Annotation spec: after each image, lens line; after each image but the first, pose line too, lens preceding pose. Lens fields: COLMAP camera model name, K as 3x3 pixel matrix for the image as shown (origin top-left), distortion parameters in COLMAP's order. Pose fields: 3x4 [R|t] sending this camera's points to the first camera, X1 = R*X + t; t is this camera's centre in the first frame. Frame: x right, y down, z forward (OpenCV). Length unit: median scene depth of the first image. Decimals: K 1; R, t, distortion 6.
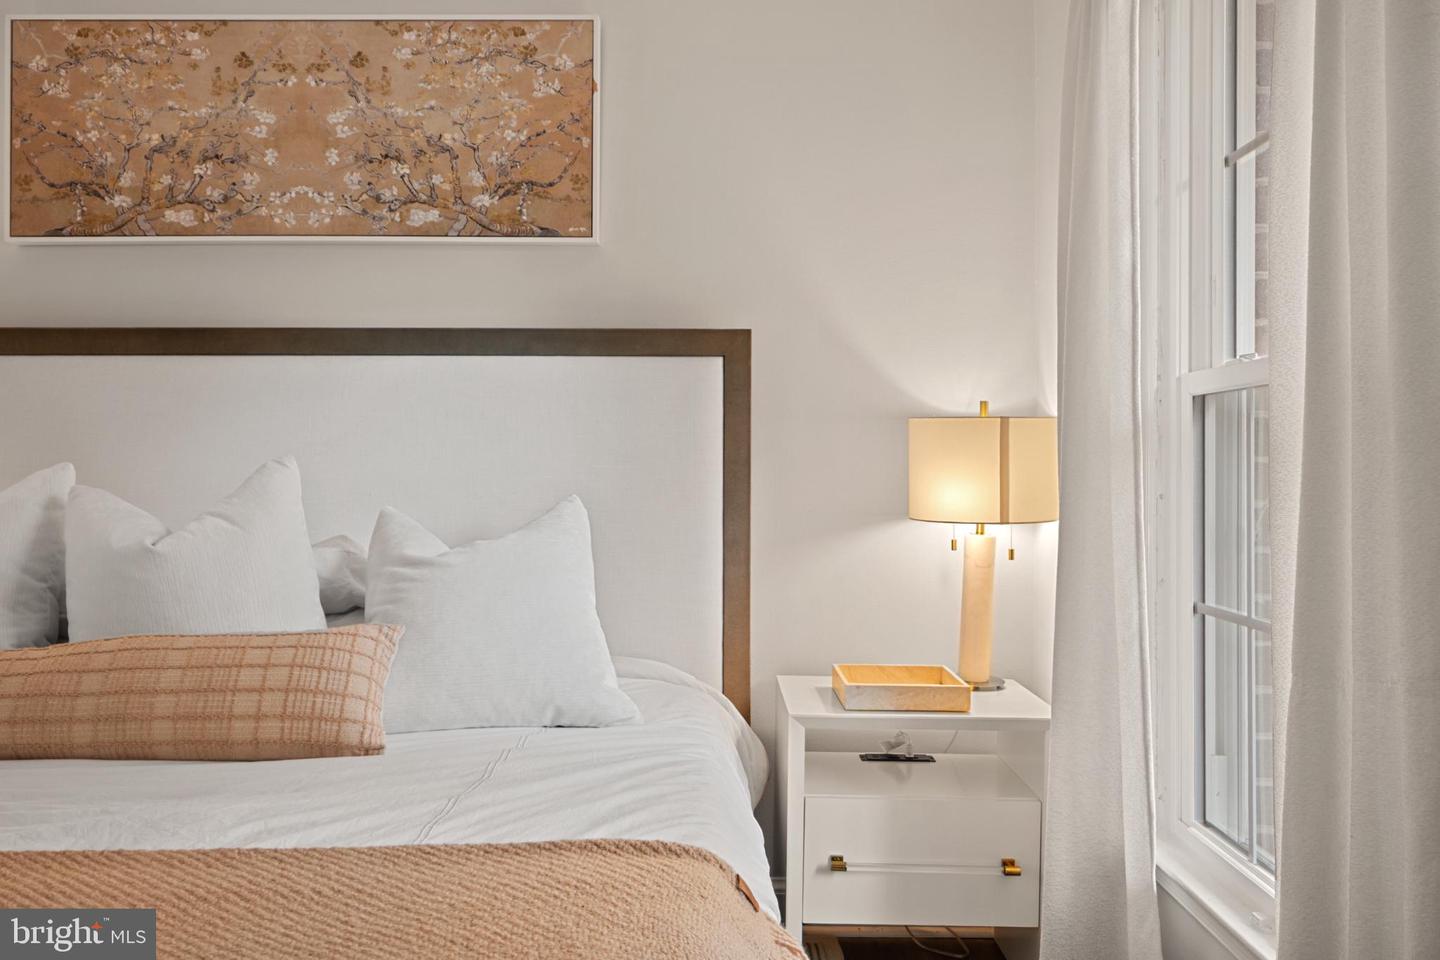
lens RADIAL K [[1189.8, 0, 722.8], [0, 1189.8, 449.9], [0, 0, 1]] dist [0.002331, 0.004269]
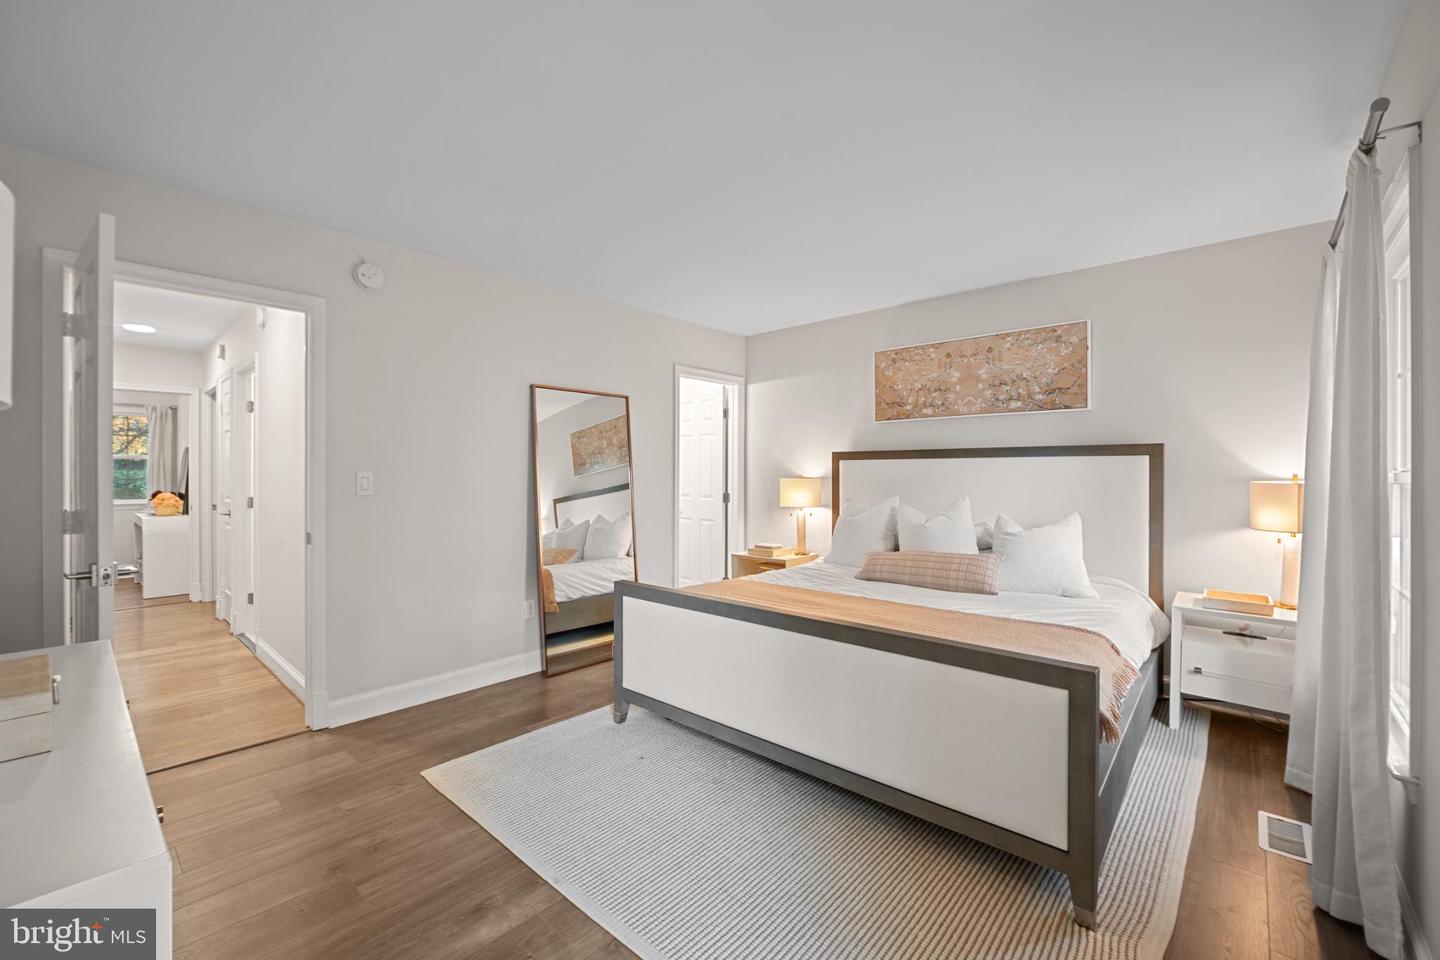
lens RADIAL K [[590.4, 0, 723.0], [0, 590.4, 473.6], [0, 0, 1]] dist [-0.012464, 0.000032]
pose [[0.742318, -0.001228, -0.670047, 0.150900], [0.011894, 0.999865, 0.011344, -0.063744], [0.669943, -0.016391, 0.742232, -0.438142]]
